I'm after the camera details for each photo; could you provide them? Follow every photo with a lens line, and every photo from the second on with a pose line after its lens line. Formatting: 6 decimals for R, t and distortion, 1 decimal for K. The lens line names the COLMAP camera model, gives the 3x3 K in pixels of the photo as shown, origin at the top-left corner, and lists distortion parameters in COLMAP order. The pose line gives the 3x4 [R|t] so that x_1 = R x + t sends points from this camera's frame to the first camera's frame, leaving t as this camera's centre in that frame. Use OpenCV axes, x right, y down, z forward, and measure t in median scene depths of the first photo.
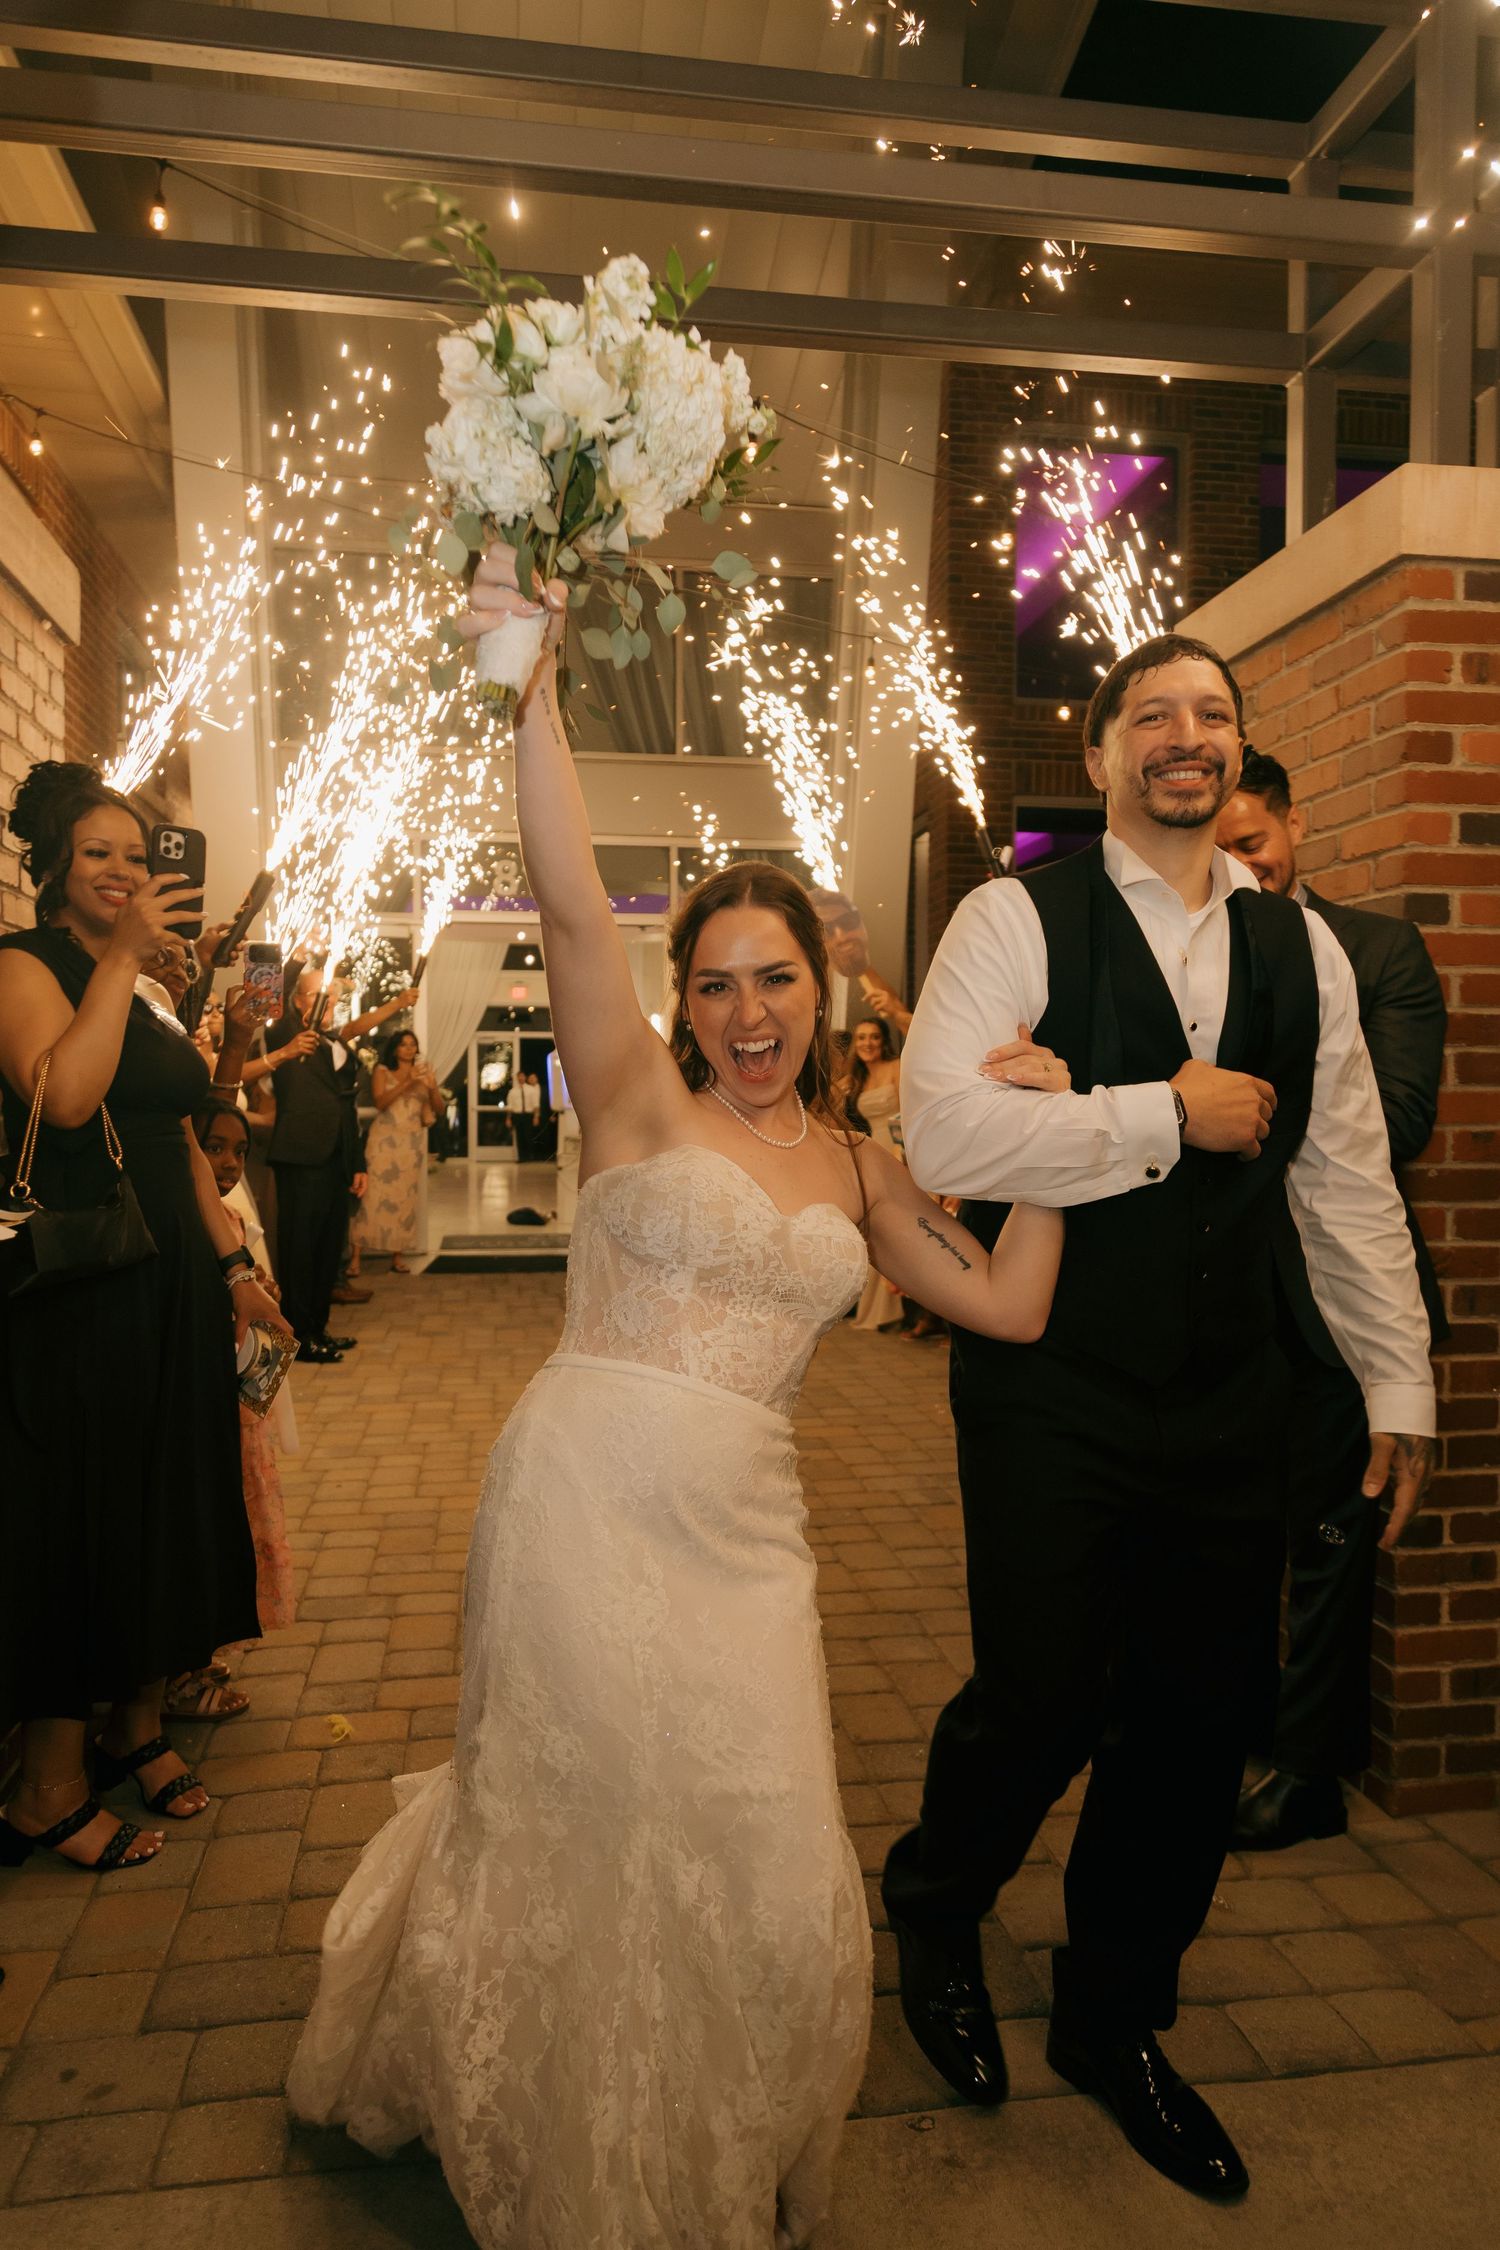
lens RADIAL K [[1497.8, 0, 730.7], [0, 1497.8, 1122.0], [0, 0, 1]] dist [0.021629, -0.005269]
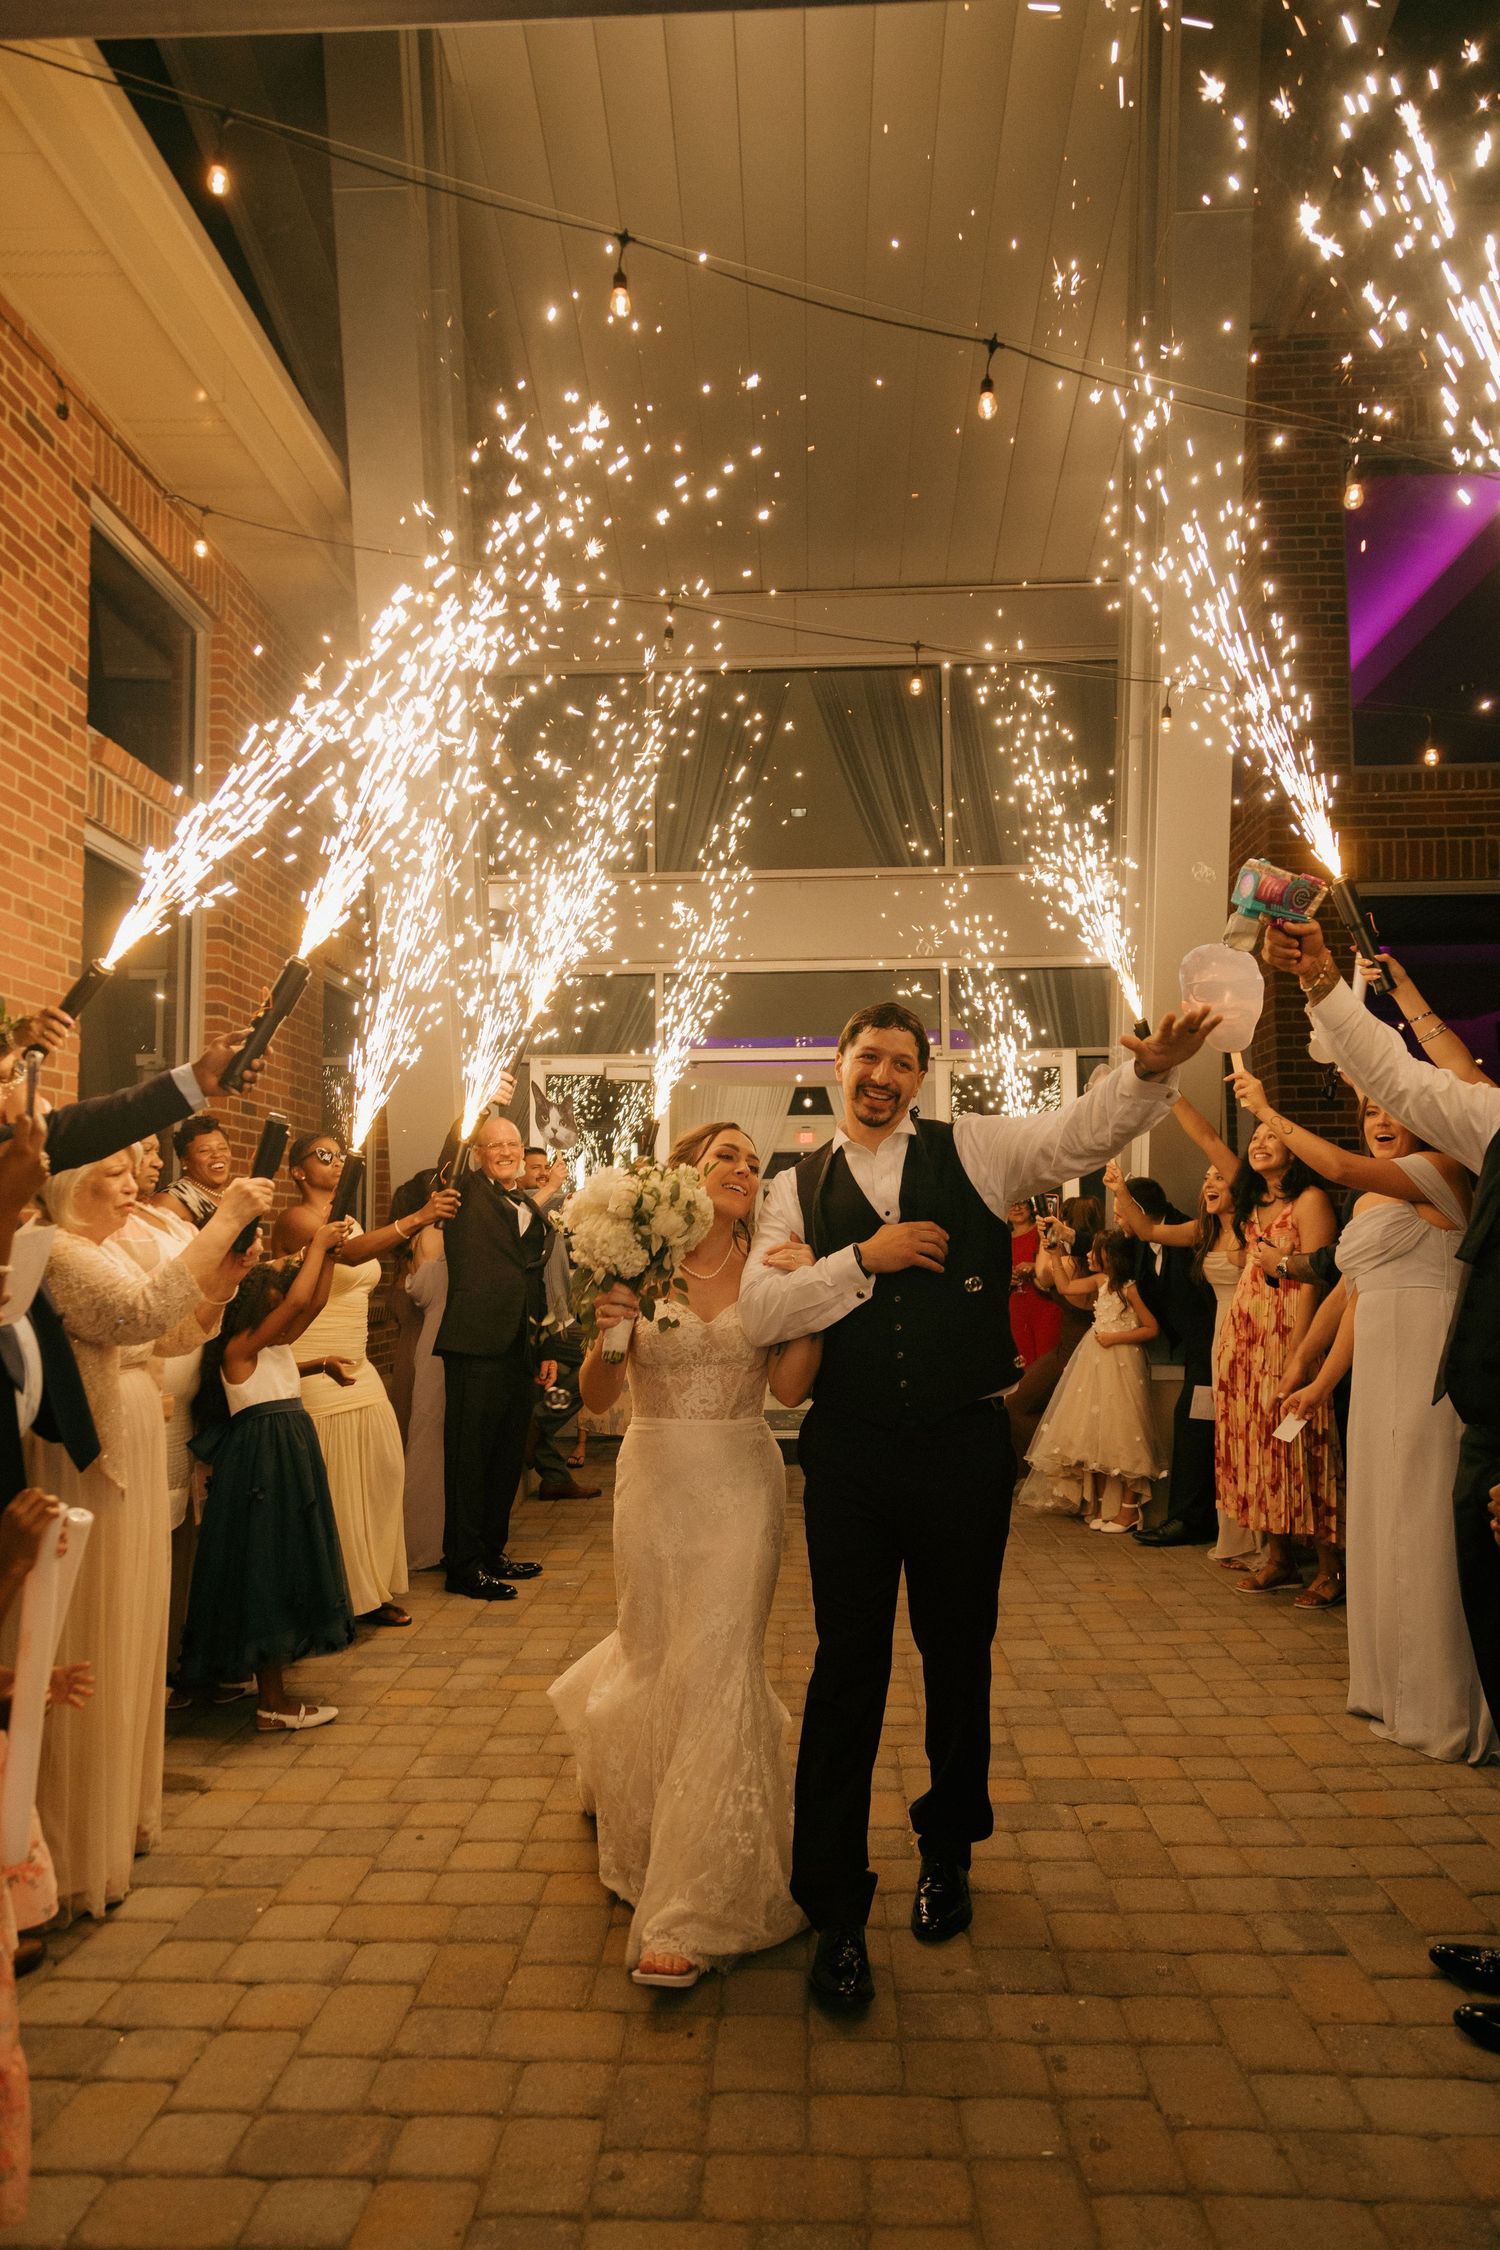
lens RADIAL K [[1497.8, 0, 739.2], [0, 1497.8, 1130.0], [0, 0, 1]] dist [0.021629, -0.005269]
pose [[0.980280, -0.023954, -0.196156, 0.033945], [0.006205, 0.995868, -0.090604, -0.024592], [0.197515, 0.087600, 0.976378, 0.305134]]
